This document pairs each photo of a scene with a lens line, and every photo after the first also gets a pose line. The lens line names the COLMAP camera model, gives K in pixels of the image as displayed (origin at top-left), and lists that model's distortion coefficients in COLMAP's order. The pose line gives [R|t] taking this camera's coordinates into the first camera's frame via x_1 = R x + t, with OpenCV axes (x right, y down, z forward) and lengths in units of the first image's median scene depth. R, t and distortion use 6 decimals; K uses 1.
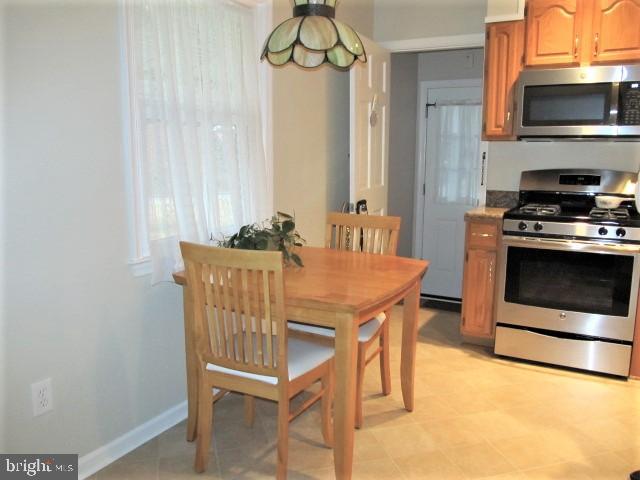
lens RADIAL K [[529.2, 0, 318.8], [0, 529.2, 240.7], [0, 0, 1]] dist [-0.056478, 0.019673]
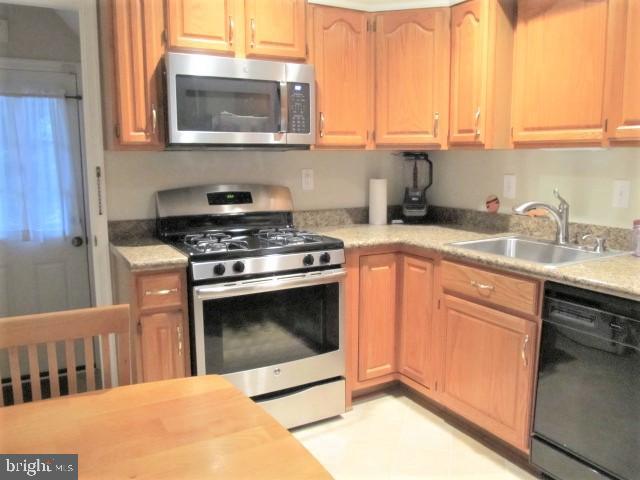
lens RADIAL K [[529.2, 0, 321.0], [0, 529.2, 239.5], [0, 0, 1]] dist [-0.056478, 0.019673]
pose [[0.549659, -0.131892, 0.824912, -0.123877], [0.142485, 0.987790, 0.062993, -0.091746], [-0.823148, 0.082913, 0.561740, 0.462610]]
